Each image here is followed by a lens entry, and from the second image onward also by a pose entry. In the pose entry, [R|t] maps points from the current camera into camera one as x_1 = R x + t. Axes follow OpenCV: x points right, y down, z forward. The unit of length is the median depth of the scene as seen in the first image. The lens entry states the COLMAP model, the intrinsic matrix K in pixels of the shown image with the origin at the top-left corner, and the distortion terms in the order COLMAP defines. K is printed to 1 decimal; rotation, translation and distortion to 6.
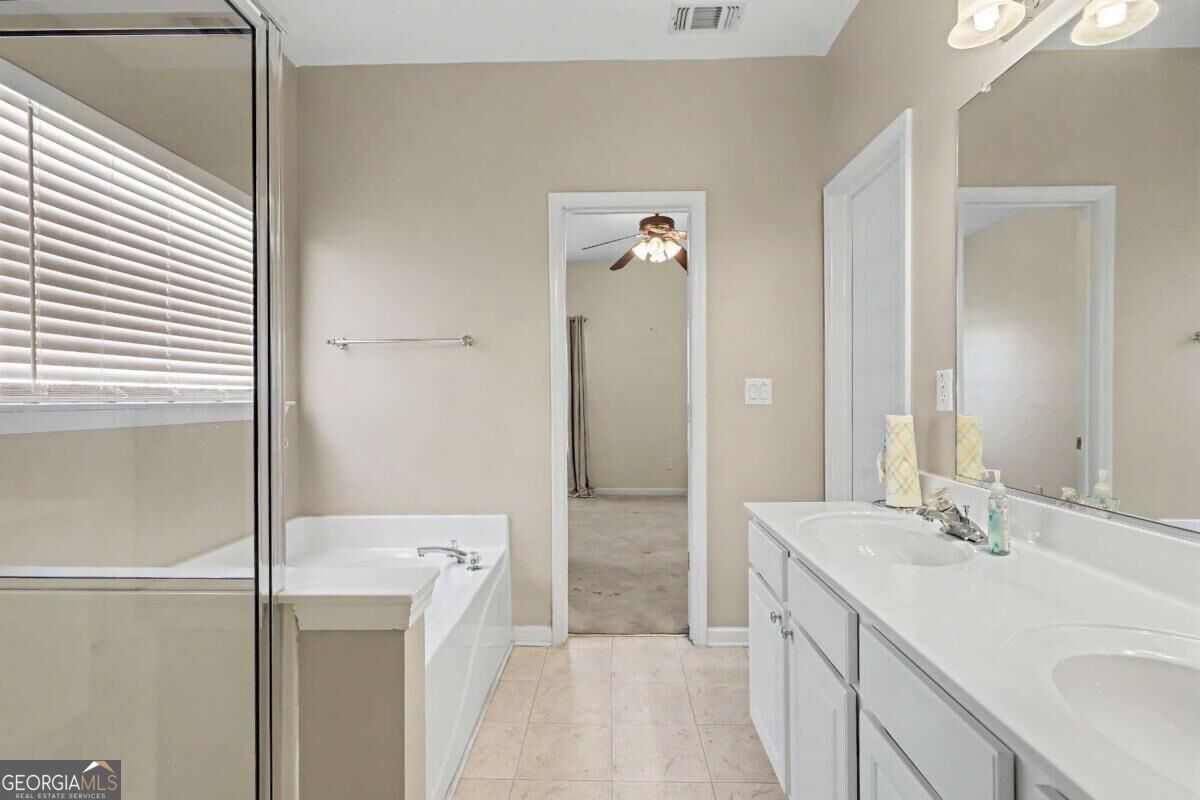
lens RADIAL K [[558.2, 0, 600.0], [0, 558.2, 400.0], [0, 0, 1]] dist [0.000712, 0.000084]
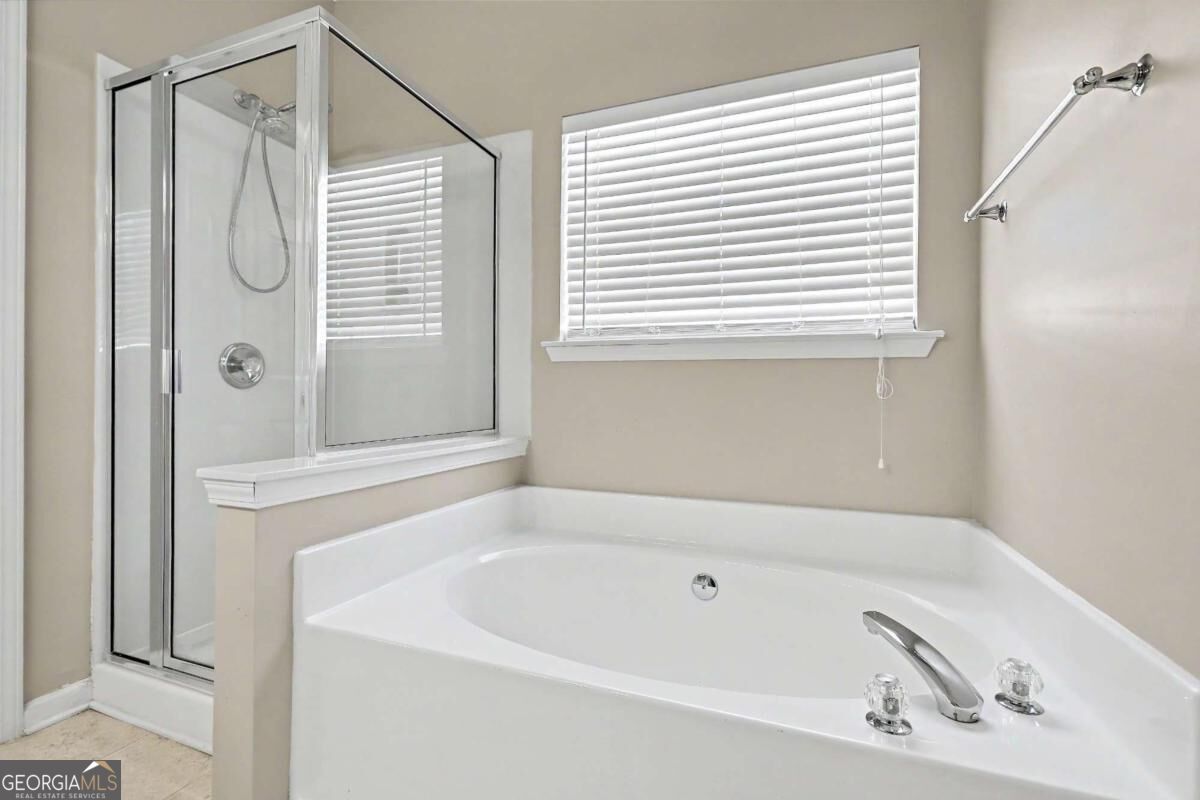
lens RADIAL K [[537.1, 0, 591.4], [0, 537.1, 405.2], [0, 0, 1]] dist [-0.001907, -0.000226]
pose [[-0.354719, 0.012307, -0.934892, 0.277377], [-0.015910, 0.999689, 0.019197, 0.142464], [0.934838, 0.021684, -0.354413, 1.509666]]
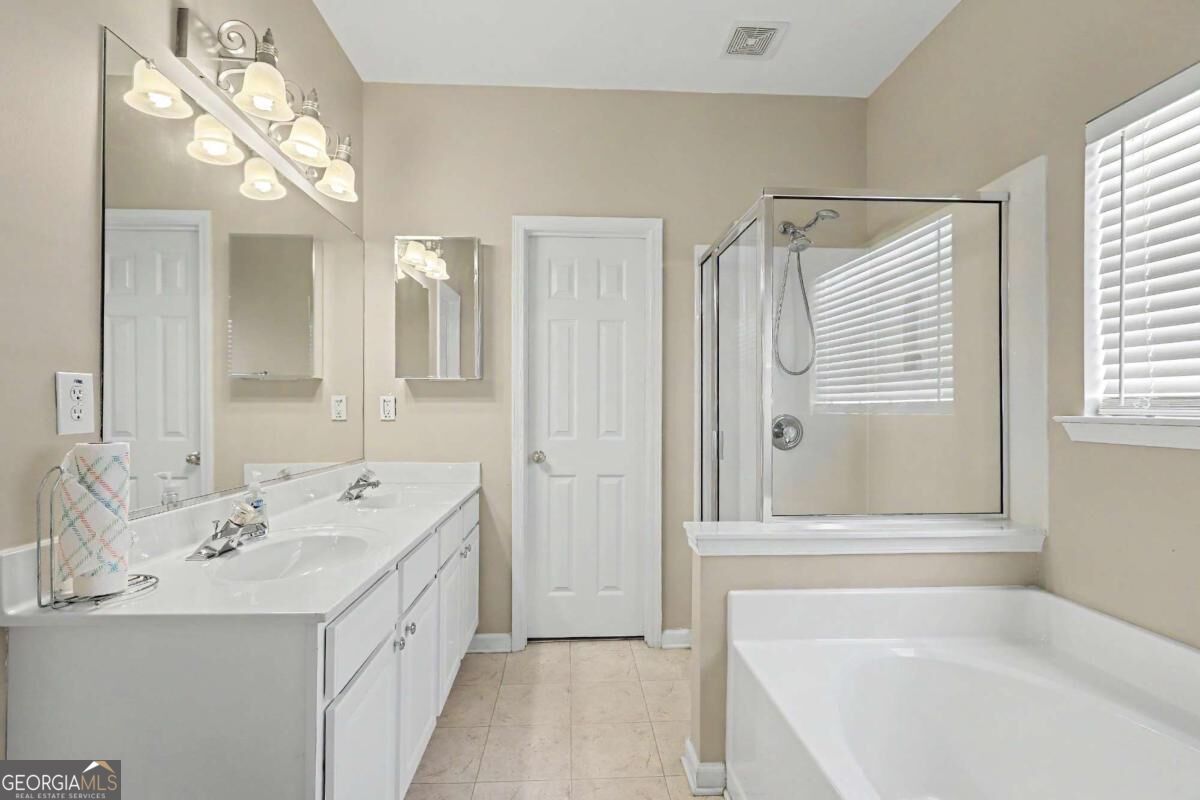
lens RADIAL K [[537.1, 0, 591.4], [0, 537.1, 405.2], [0, 0, 1]] dist [-0.001907, -0.000226]
pose [[-0.998379, 0.000842, -0.056906, 0.041525], [0.000560, 0.999987, 0.004973, -0.020510], [0.056910, 0.004933, -0.998367, 1.944870]]
